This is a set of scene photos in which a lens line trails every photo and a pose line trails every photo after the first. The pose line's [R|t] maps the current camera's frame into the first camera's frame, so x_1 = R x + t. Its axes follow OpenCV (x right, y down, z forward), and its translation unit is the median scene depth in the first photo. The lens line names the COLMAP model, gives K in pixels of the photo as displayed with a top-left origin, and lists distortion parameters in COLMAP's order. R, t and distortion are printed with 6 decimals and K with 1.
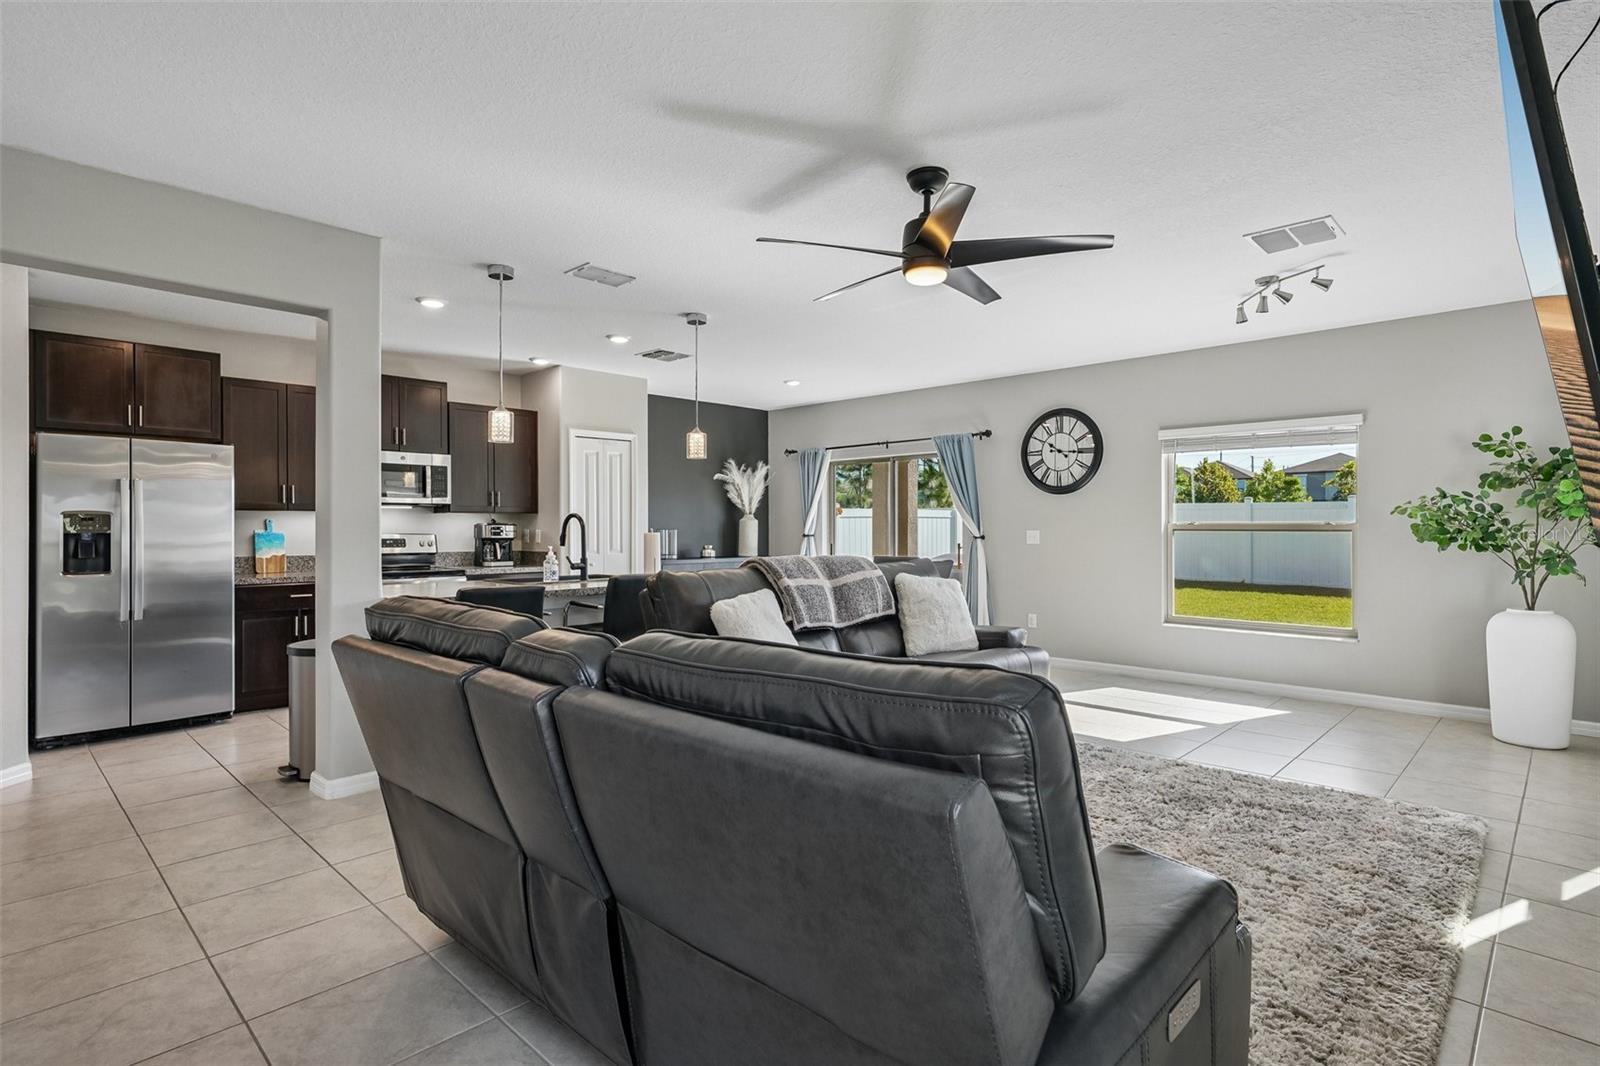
lens RADIAL K [[786.7, 0, 800.4], [0, 786.7, 530.8], [0, 0, 1]] dist [0.006706, 0.003928]
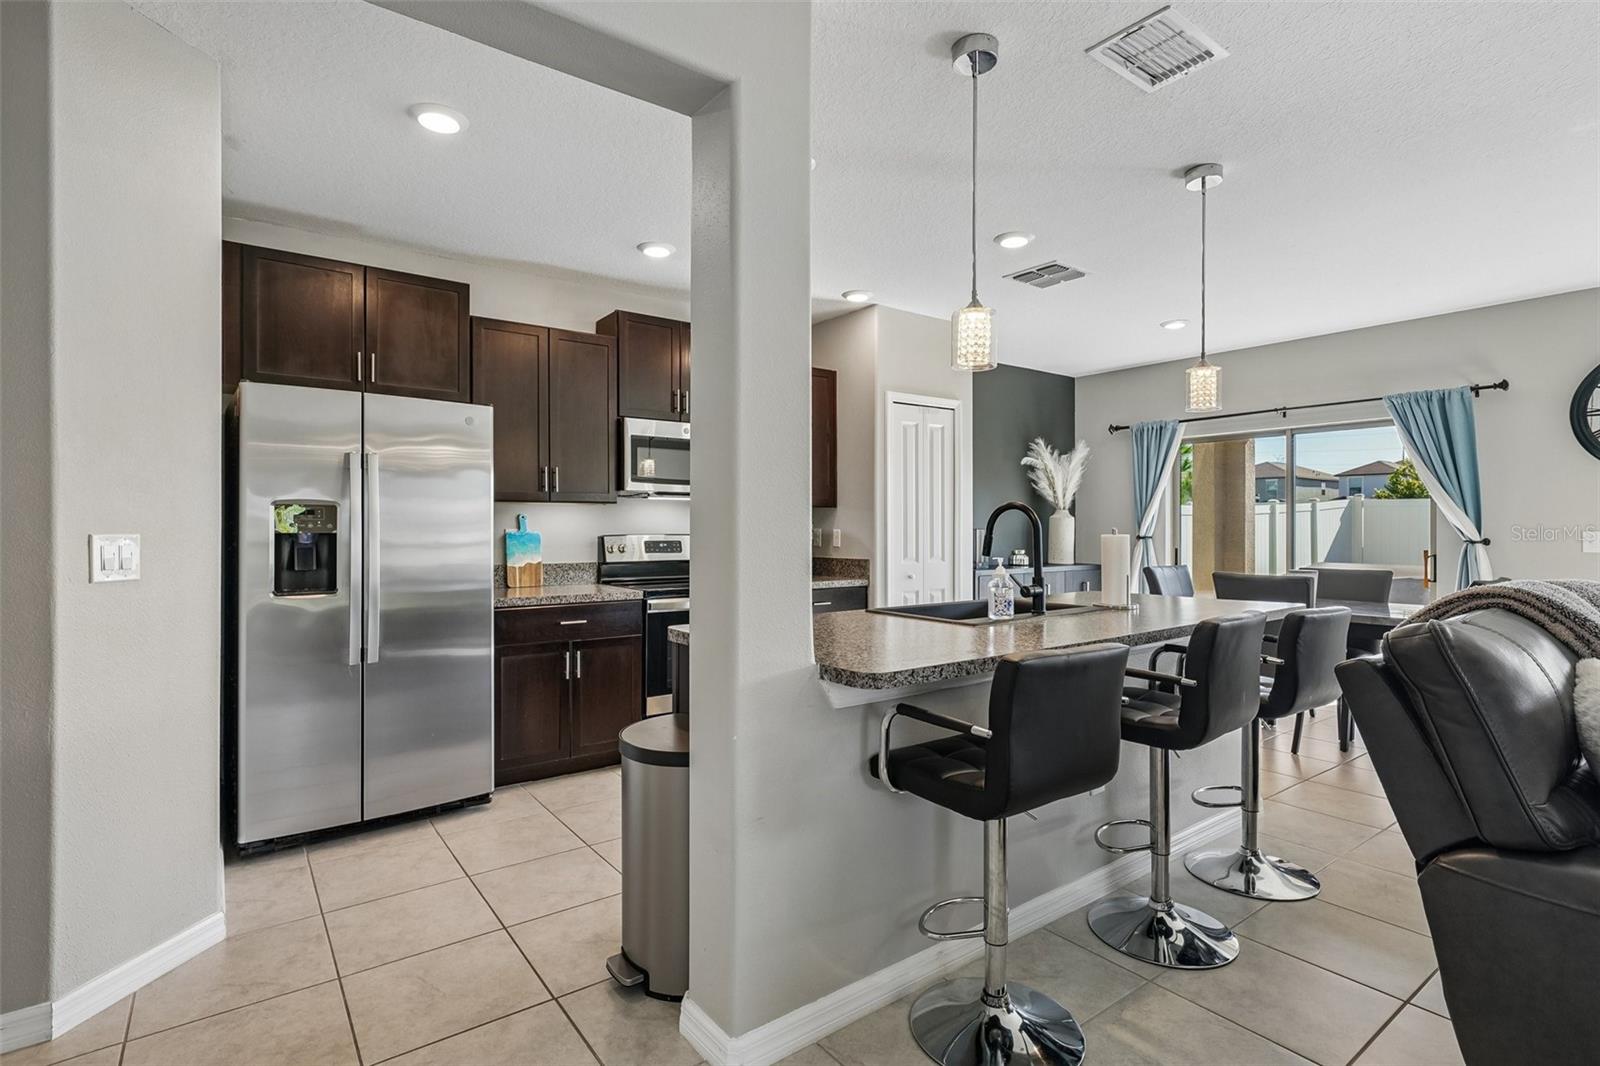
lens RADIAL K [[786.7, 0, 804.7], [0, 786.7, 525.5], [0, 0, 1]] dist [0.006706, 0.003928]
pose [[0.986457, 0.001896, -0.164010, -0.332260], [-0.002894, 0.999979, -0.005847, -0.001017], [0.163996, 0.006242, 0.986441, 0.363989]]
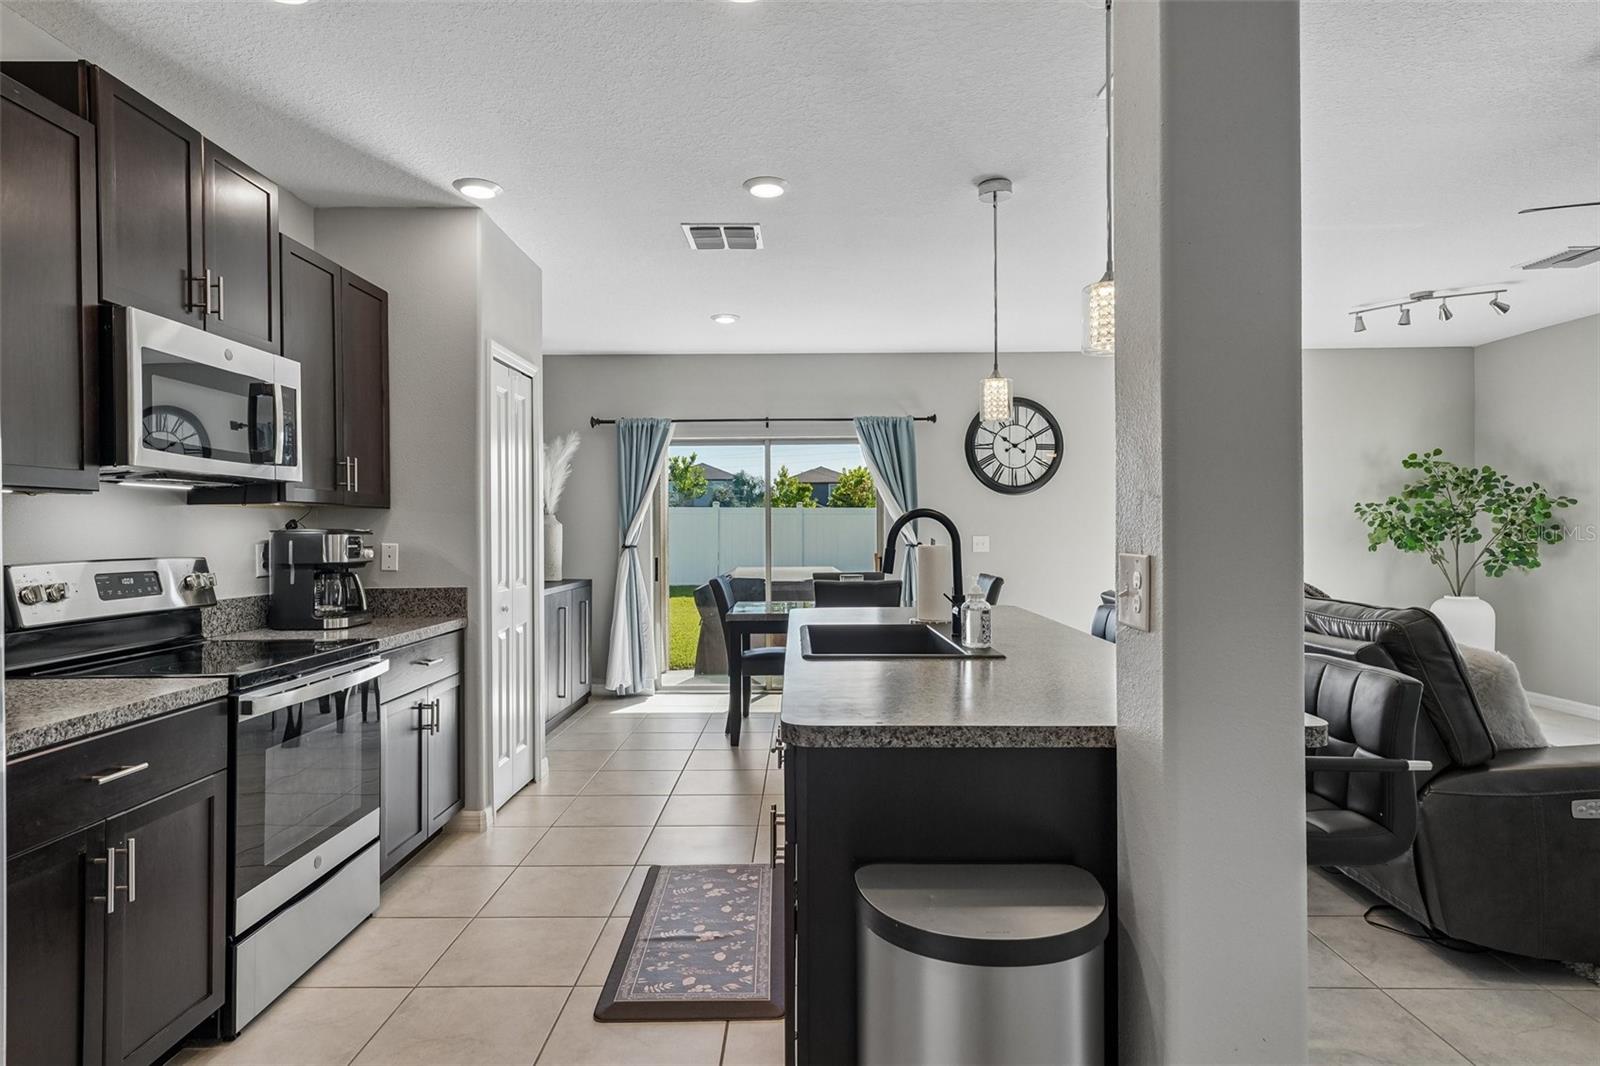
lens RADIAL K [[894.3, 0, 798.5], [0, 894.3, 527.2], [0, 0, 1]] dist [0.019330, 0.003415]
pose [[0.727487, -0.000724, 0.686122, -0.724478], [0.009152, 0.999921, -0.008649, -0.006020], [-0.686061, 0.012571, 0.727435, 0.612510]]
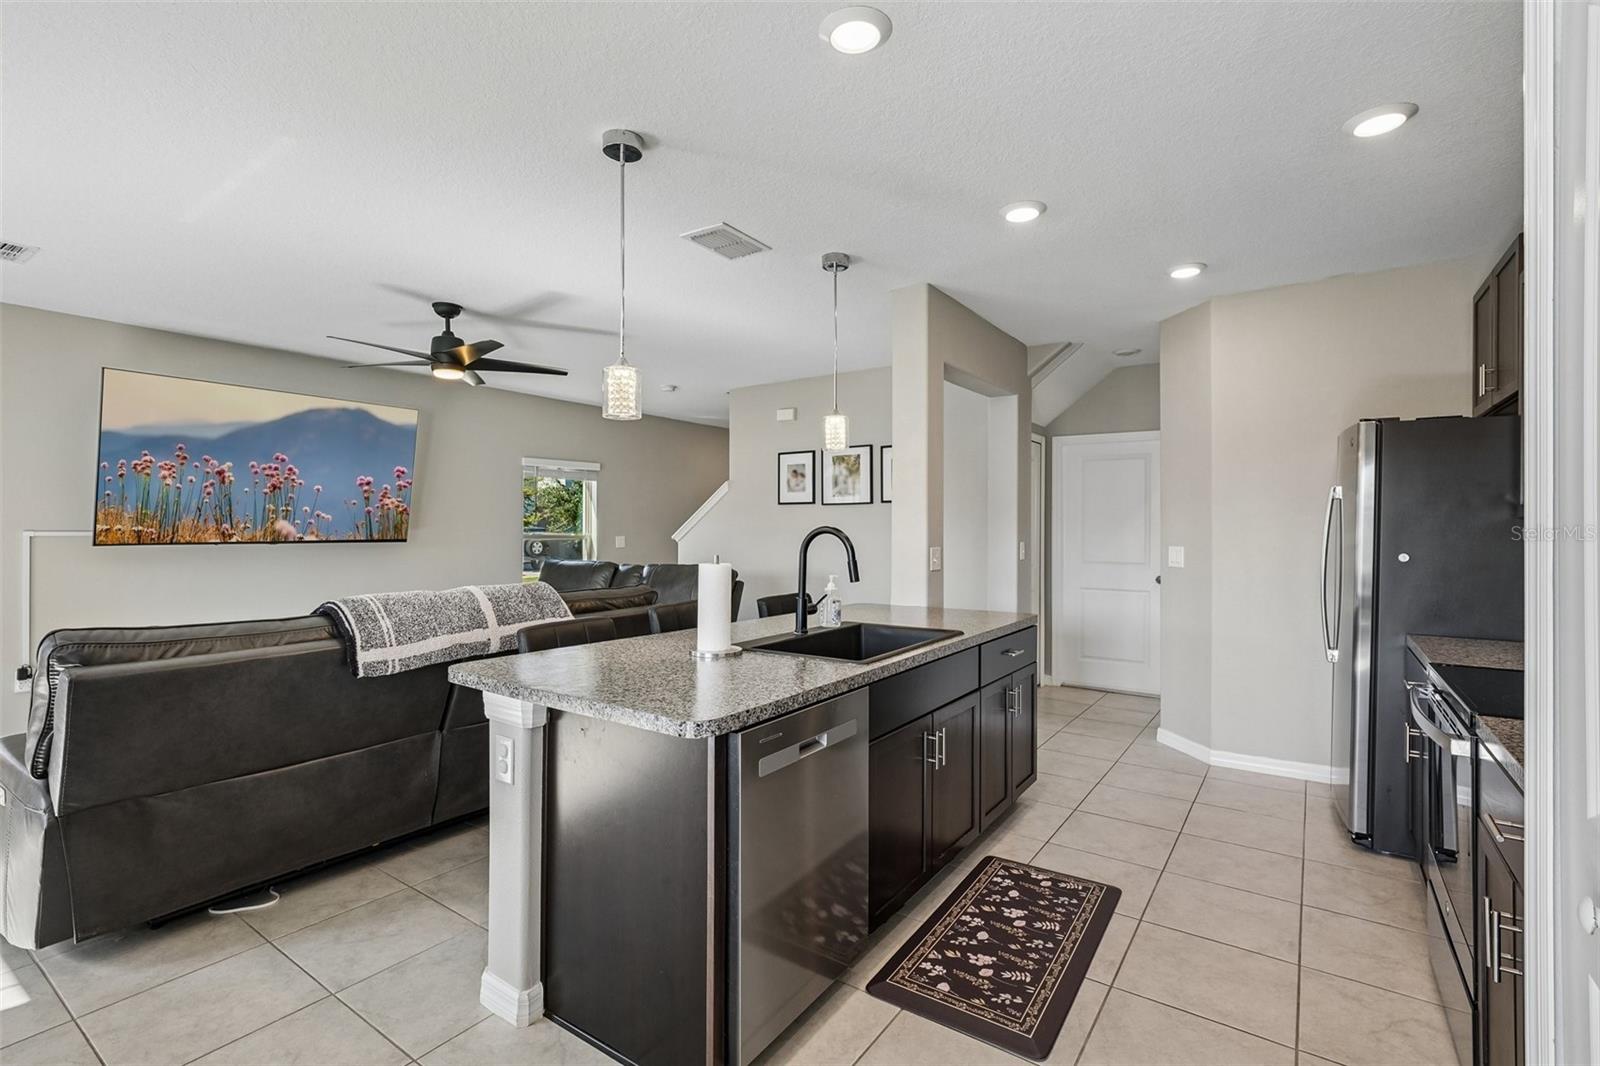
lens RADIAL K [[733.4, 0, 788.9], [0, 733.4, 525.2], [0, 0, 1]] dist [-0.005666, 0.002820]
pose [[-0.990015, -0.002783, -0.140937, -0.175887], [-0.003042, 0.999994, 0.001624, -0.023401], [0.140932, 0.002036, -0.990017, 1.505102]]
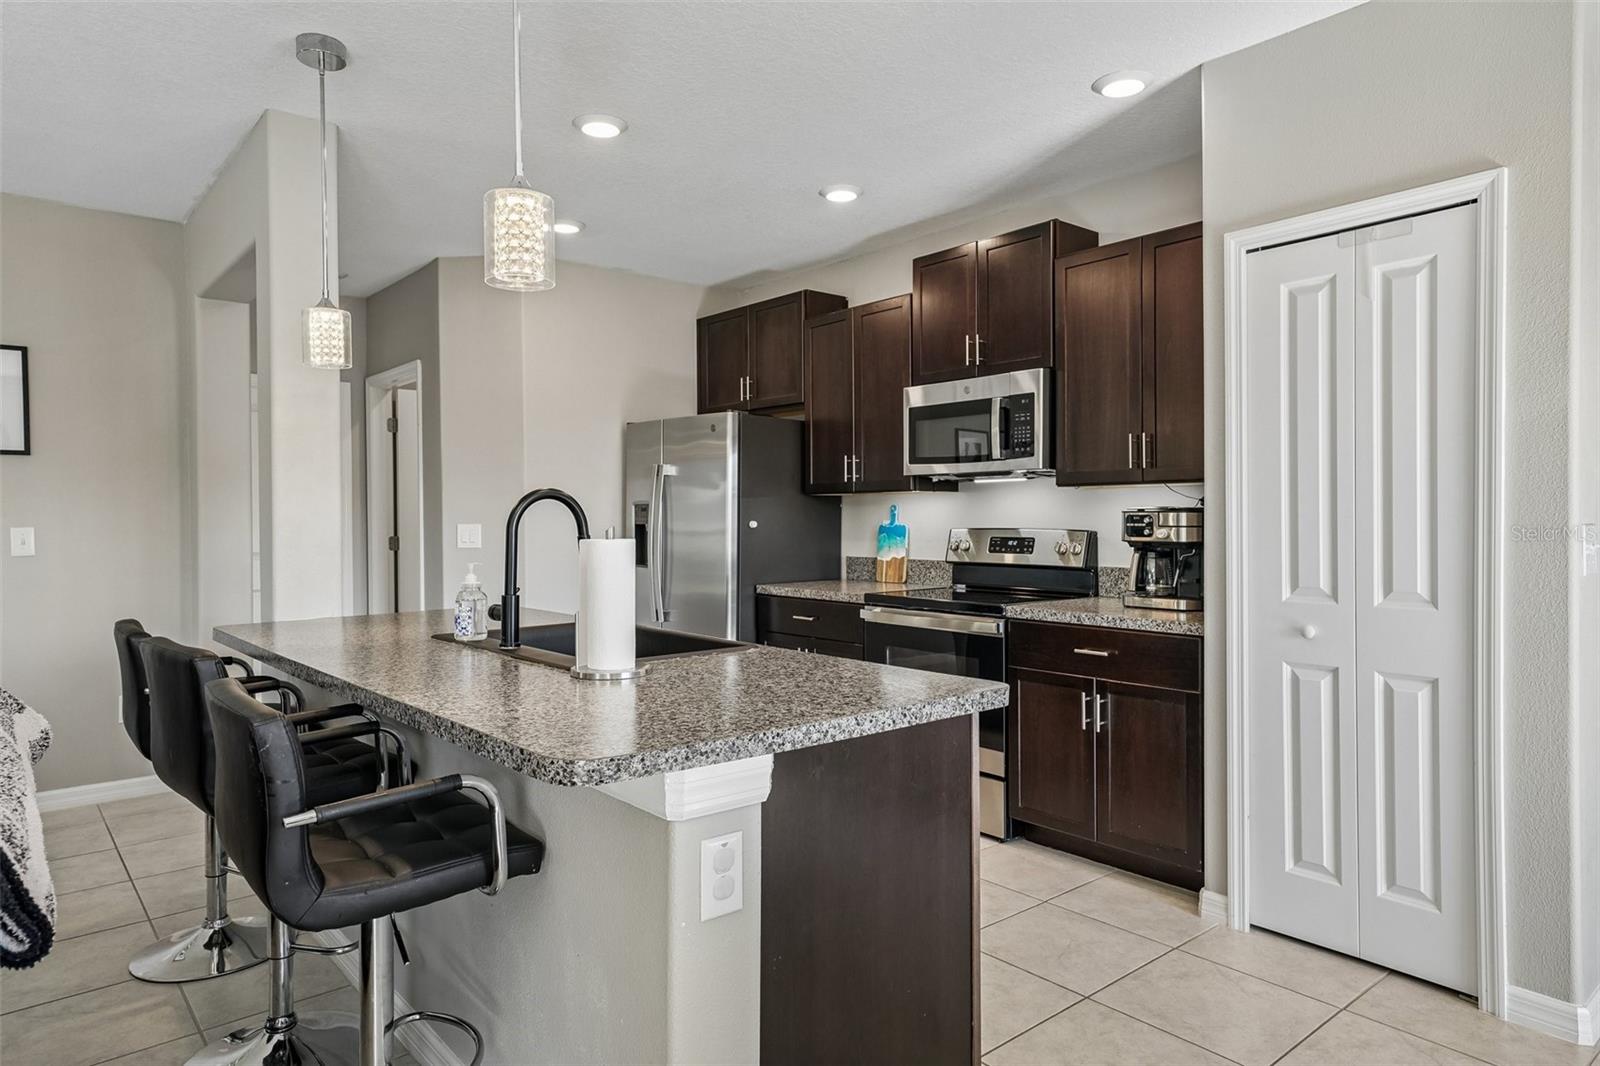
lens RADIAL K [[972.4, 0, 791.5], [0, 972.4, 525.8], [0, 0, 1]] dist [0.014952, 0.004717]
pose [[-0.110013, 0.011356, -0.993865, 0.211612], [-0.000292, 0.999934, 0.011458, -0.007796], [0.993930, 0.001551, -0.110002, 1.150790]]
